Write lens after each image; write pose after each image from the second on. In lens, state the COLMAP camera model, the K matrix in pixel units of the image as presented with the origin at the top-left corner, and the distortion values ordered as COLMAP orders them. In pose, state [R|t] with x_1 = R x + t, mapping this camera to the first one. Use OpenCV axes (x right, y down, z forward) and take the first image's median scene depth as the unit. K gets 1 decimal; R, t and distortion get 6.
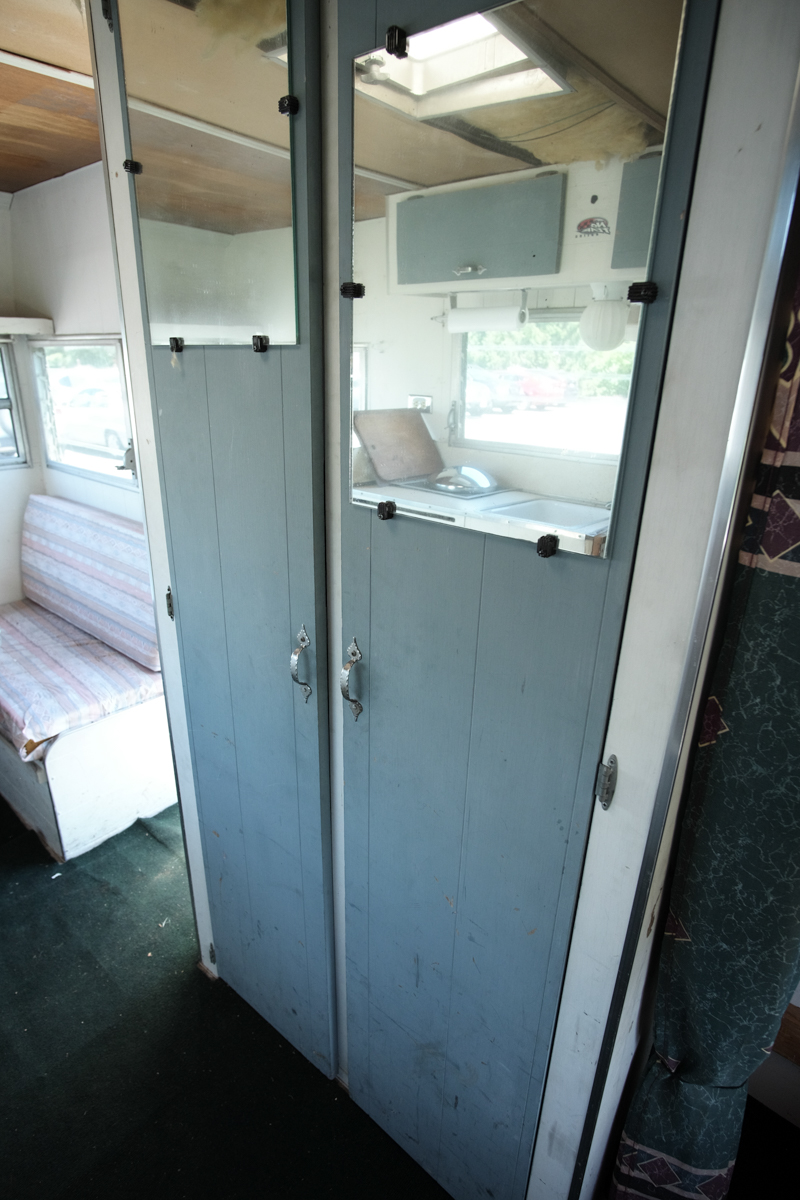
lens RADIAL K [[644.0, 0, 387.0], [0, 644.0, 603.6], [0, 0, 1]] dist [-0.036525, 0.010269]
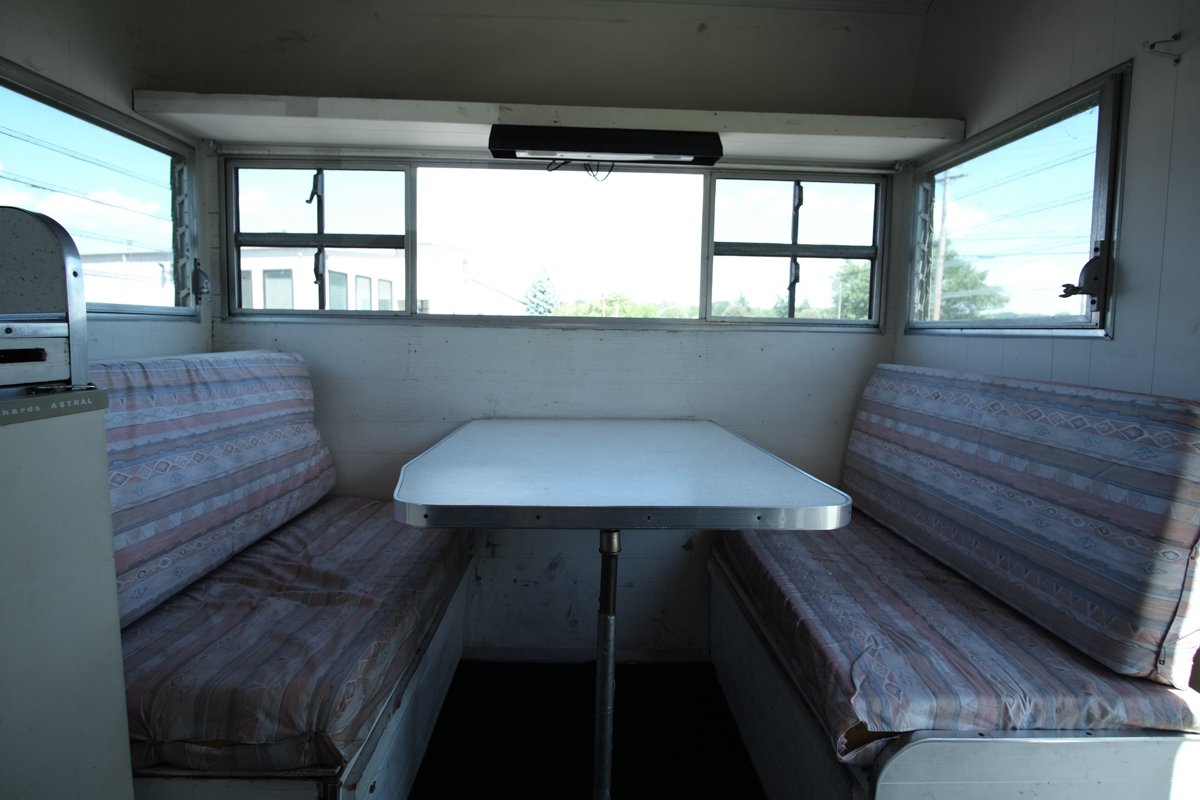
lens RADIAL K [[644.0, 0, 598.0], [0, 644.0, 387.7], [0, 0, 1]] dist [-0.036525, 0.010269]
pose [[0.676999, 0.059715, -0.733557, -0.313971], [-0.269727, 0.947487, -0.171800, 0.095066], [0.684777, 0.314168, 0.657555, 0.399449]]
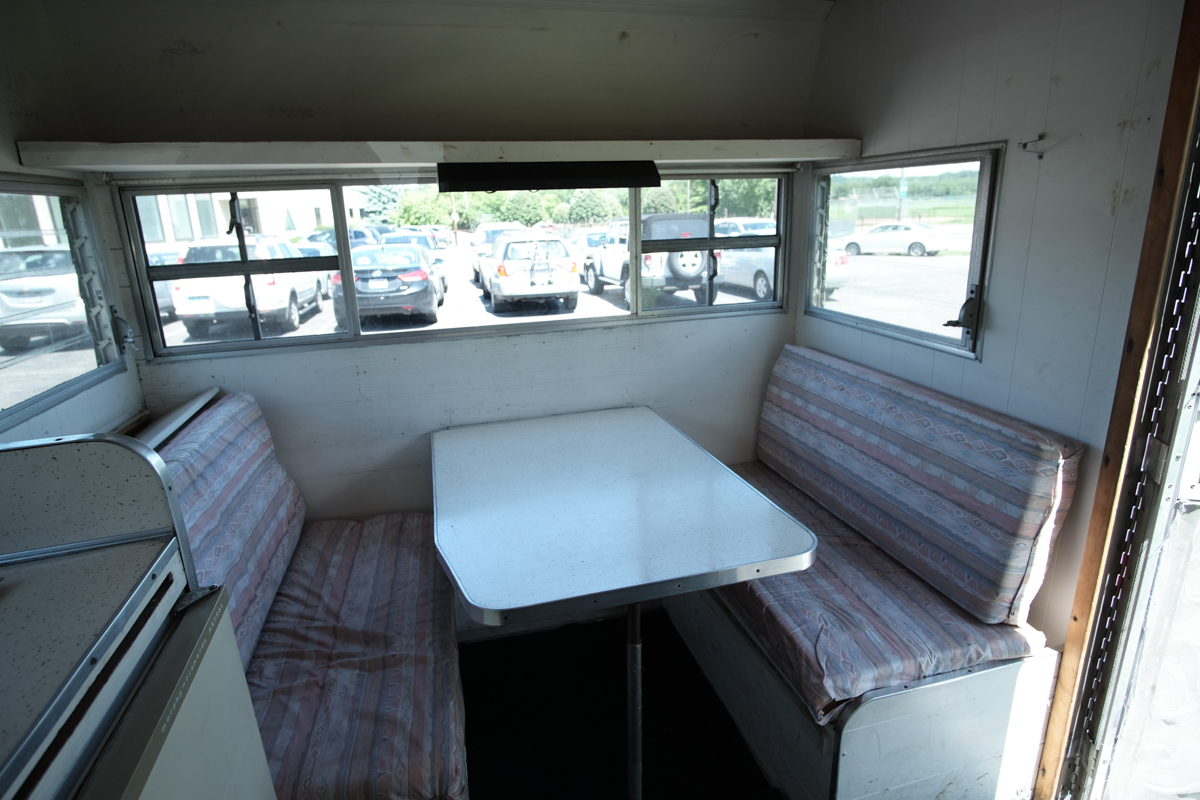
lens RADIAL K [[644.0, 0, 598.0], [0, 644.0, 387.7], [0, 0, 1]] dist [-0.036525, 0.010269]
pose [[0.823264, 0.109177, -0.557061, -0.375565], [-0.159163, 0.986363, -0.041906, -0.049457], [0.544888, 0.123163, 0.829414, 0.204782]]
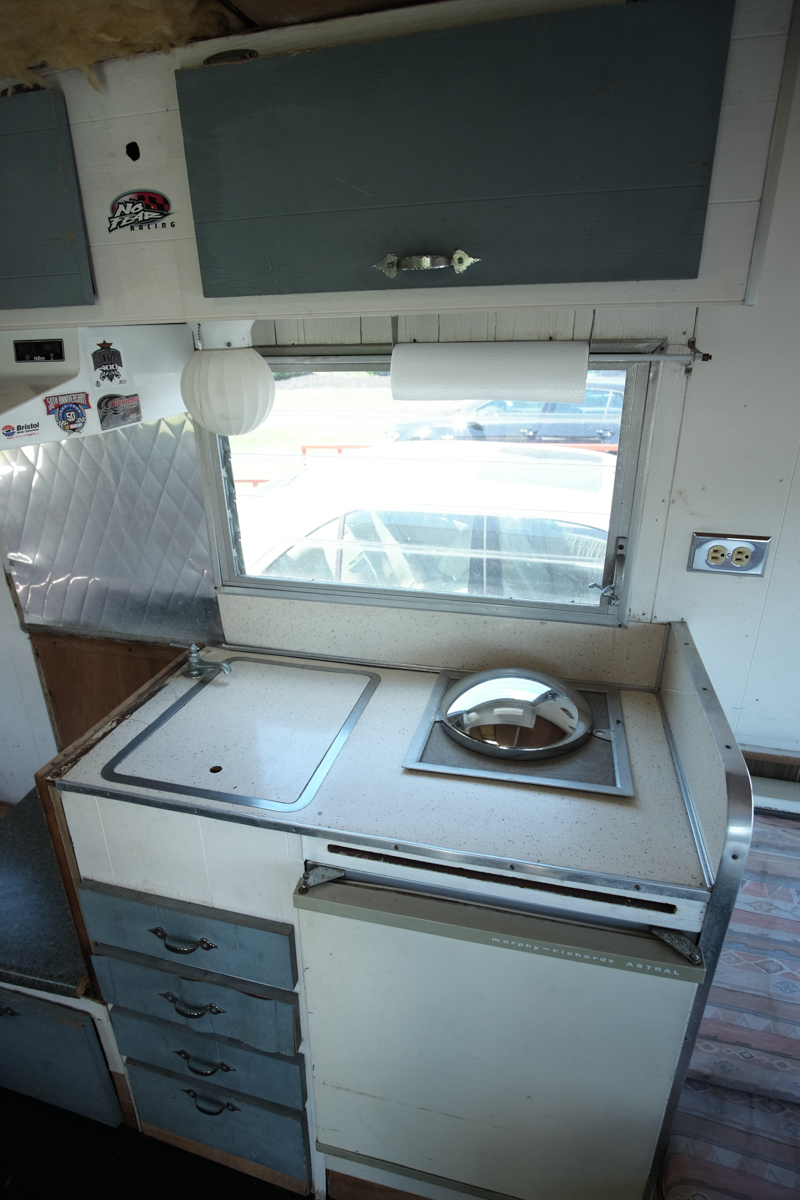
lens RADIAL K [[644.0, 0, 387.0], [0, 644.0, 603.6], [0, 0, 1]] dist [-0.036525, 0.010269]
pose [[-0.900714, 0.172987, -0.398485, -0.524783], [-0.145268, 0.744548, 0.651572, -0.295453], [0.409405, 0.644767, -0.645495, 0.477151]]
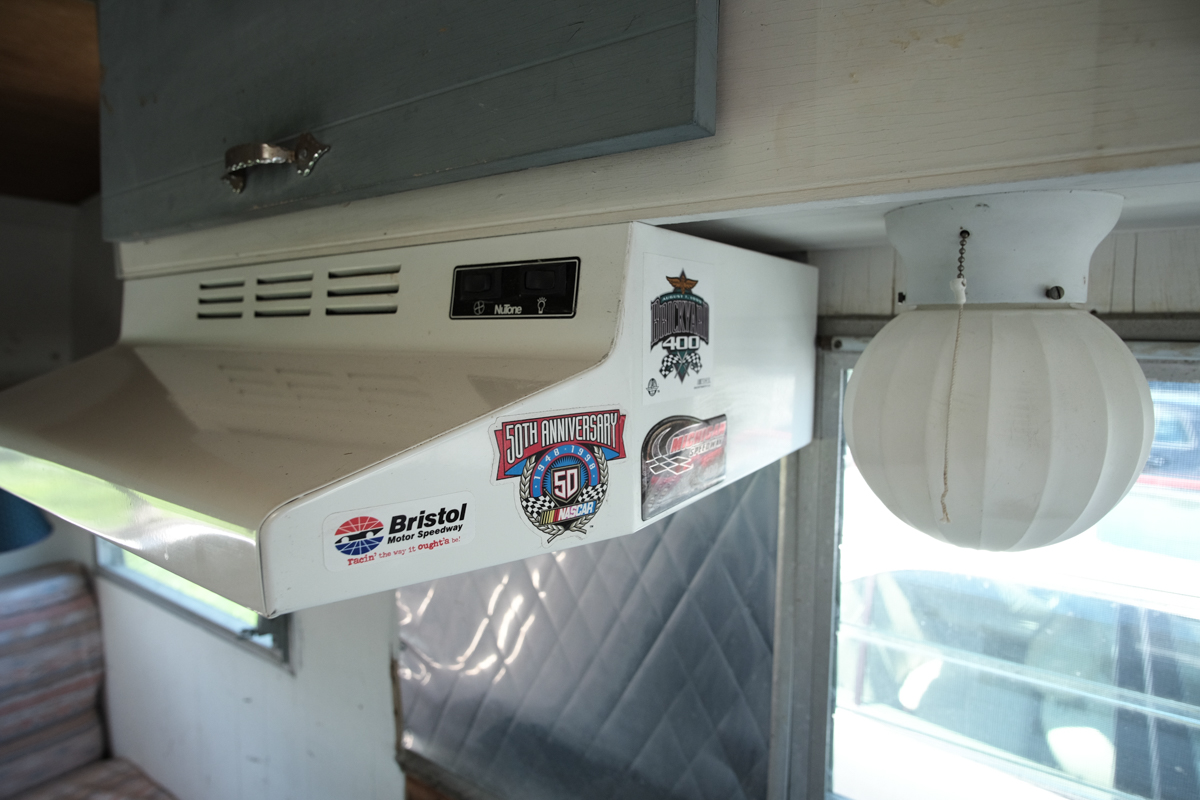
lens RADIAL K [[644.0, 0, 598.0], [0, 644.0, 387.7], [0, 0, 1]] dist [-0.036525, 0.010269]
pose [[-0.993019, -0.011833, -0.117357, -0.515099], [-0.061102, 0.902655, 0.426006, -0.134367], [0.100892, 0.430202, -0.897077, 0.096794]]
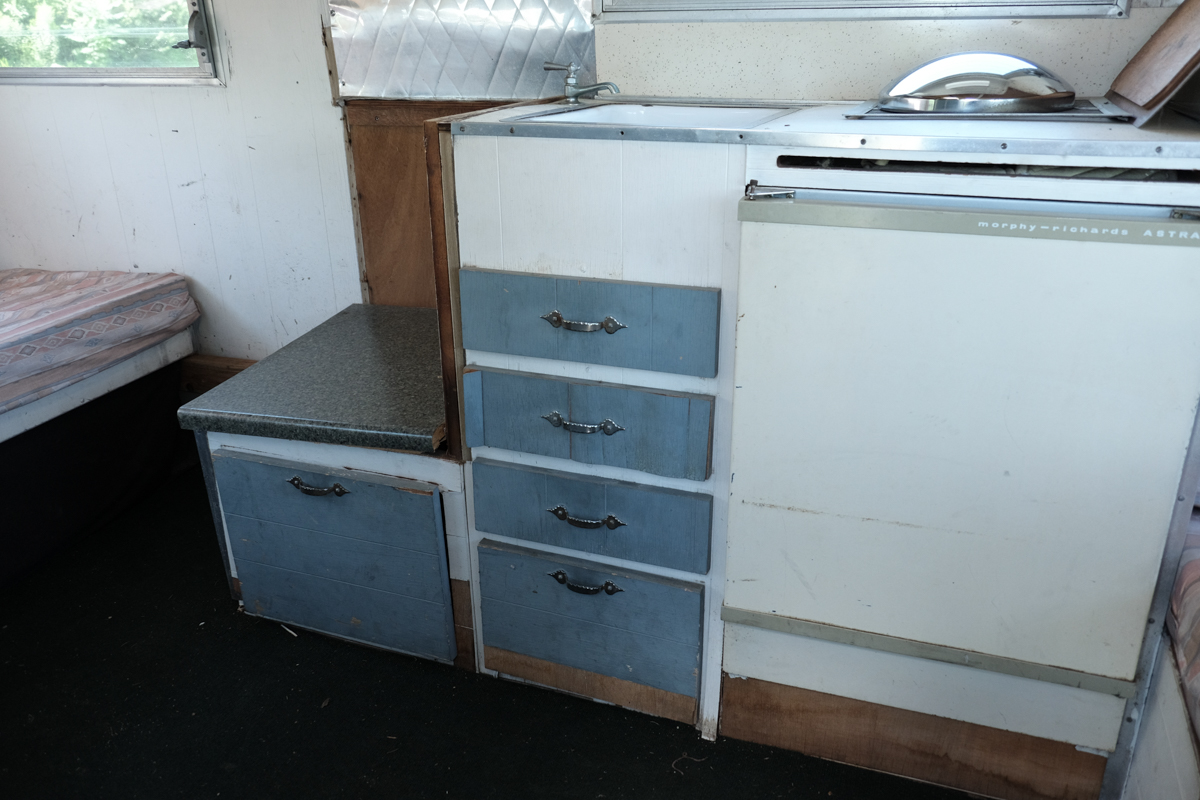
lens RADIAL K [[954.8, 0, 603.3], [0, 954.8, 390.6], [0, 0, 1]] dist [-0.013603, 0.018391]
pose [[-0.939204, 0.136333, -0.315135, -0.323072], [-0.113110, 0.743722, 0.658851, -0.125459], [0.324195, 0.654440, -0.683086, 0.751215]]
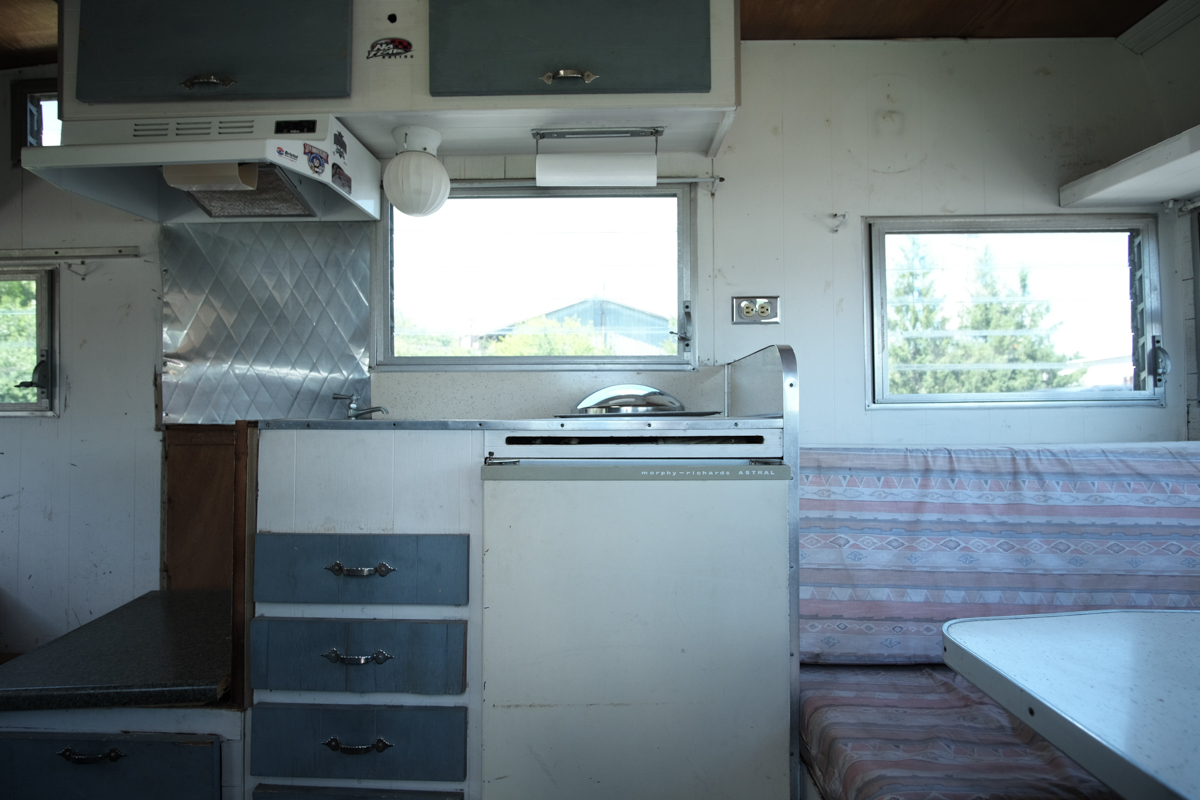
lens RADIAL K [[644.0, 0, 598.0], [0, 644.0, 387.7], [0, 0, 1]] dist [-0.036525, 0.010269]
pose [[-0.766589, -0.025016, -0.641651, -0.319928], [-0.232028, 0.942519, 0.240461, -0.054642], [0.598753, 0.333215, -0.728329, 0.745642]]
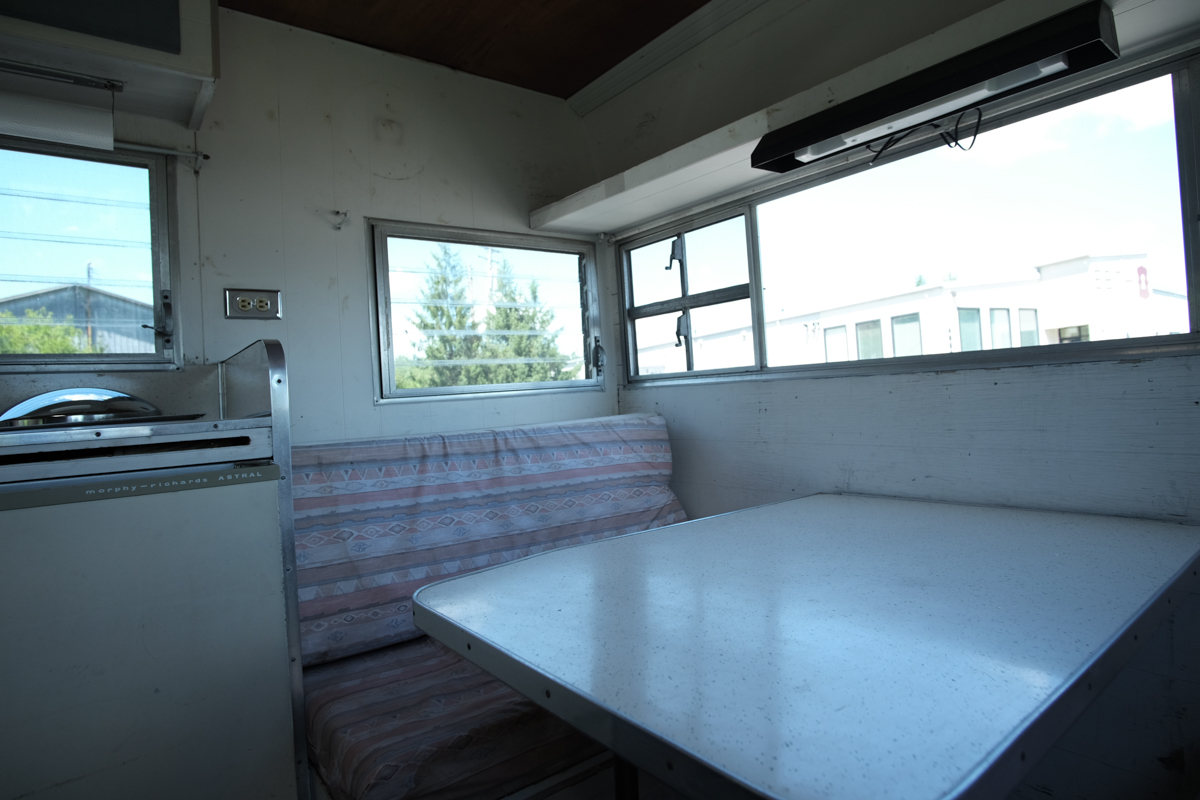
lens RADIAL K [[644.0, 0, 598.0], [0, 644.0, 387.7], [0, 0, 1]] dist [-0.036525, 0.010269]
pose [[-0.192744, -0.008152, -0.981215, -0.335785], [-0.296495, 0.953708, 0.050318, -0.062931], [0.935383, 0.300624, -0.186238, 0.793094]]
